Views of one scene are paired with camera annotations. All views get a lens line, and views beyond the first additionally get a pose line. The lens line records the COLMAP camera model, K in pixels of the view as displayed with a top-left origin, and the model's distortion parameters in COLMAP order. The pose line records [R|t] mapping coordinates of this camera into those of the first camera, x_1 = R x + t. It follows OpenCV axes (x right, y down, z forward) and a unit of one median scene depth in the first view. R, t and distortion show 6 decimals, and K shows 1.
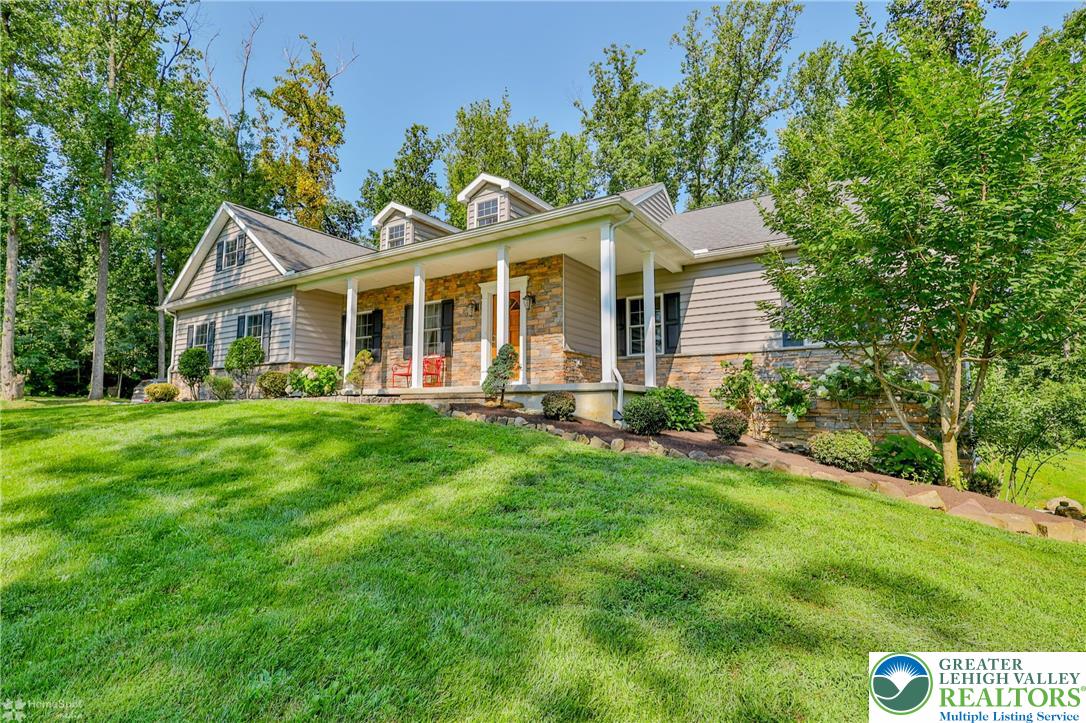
lens RADIAL K [[533.9, 0, 543.0], [0, 533.9, 361.5], [0, 0, 1]] dist [0.002904, 0.000186]
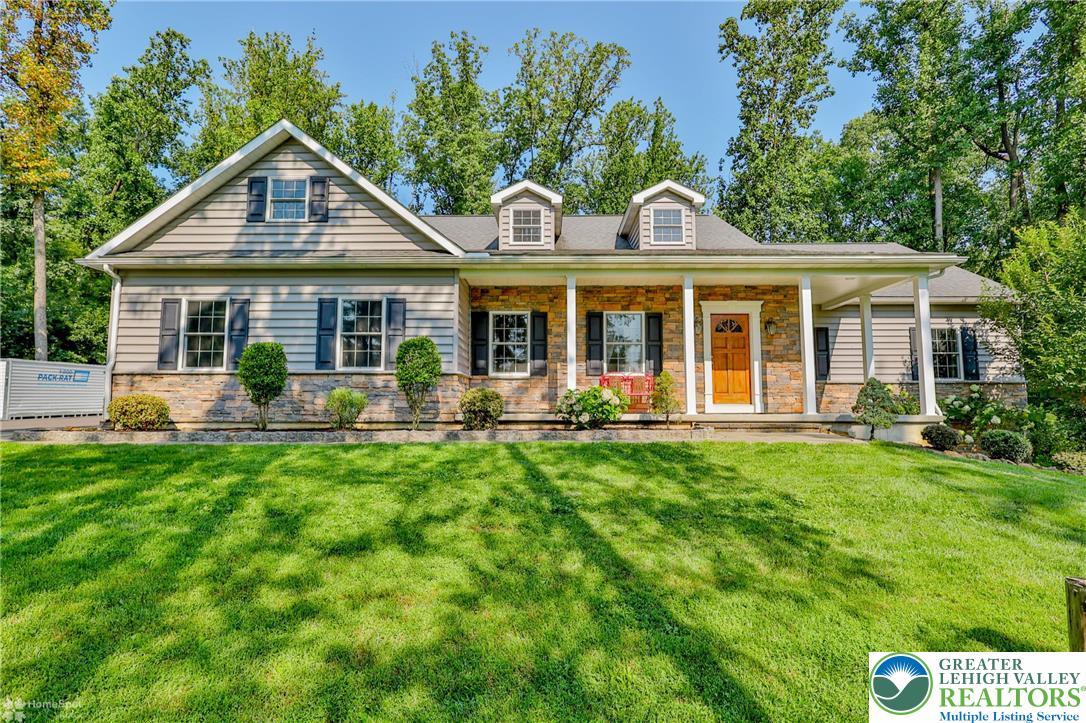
lens RADIAL K [[533.9, 0, 543.0], [0, 533.9, 361.5], [0, 0, 1]] dist [0.002904, 0.000186]
pose [[0.842193, 0.043717, 0.537401, -0.853549], [-0.051235, 0.998686, -0.000949, -0.022887], [-0.536736, -0.026734, 0.843327, 0.344876]]
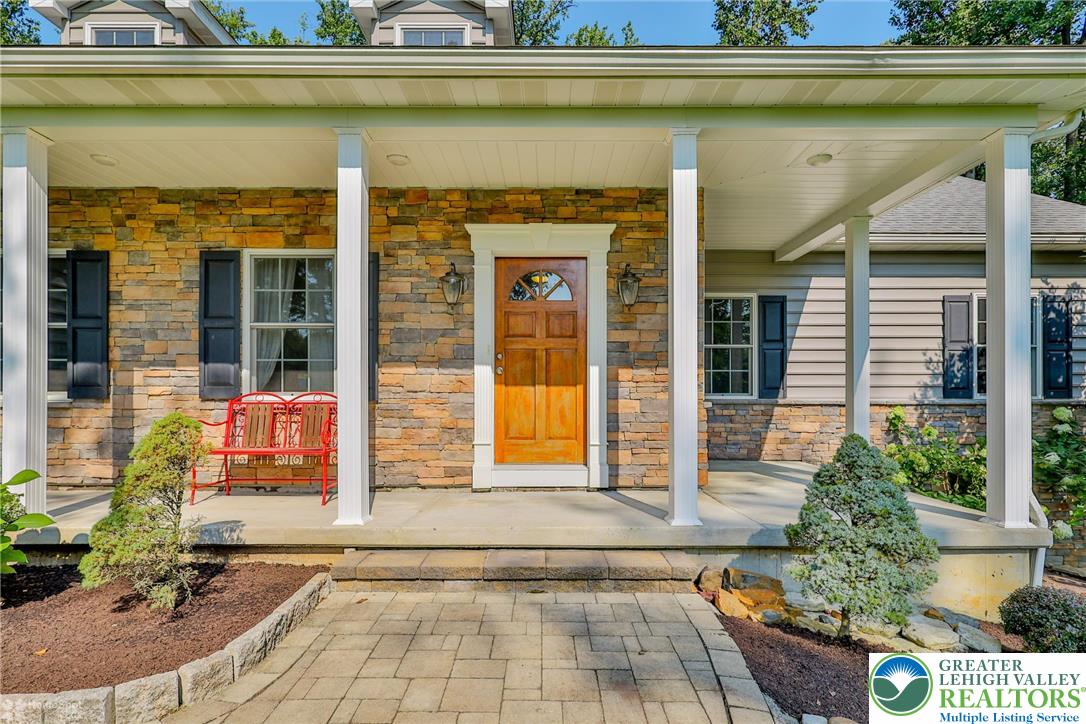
lens RADIAL K [[547.2, 0, 542.5], [0, 547.2, 392.7], [0, 0, 1]] dist [0.001074, 0.001114]
pose [[0.838506, -0.000184, 0.544893, -0.293886], [-0.051754, 0.995452, 0.079977, -0.055192], [-0.542430, -0.095262, 0.834683, 0.609573]]
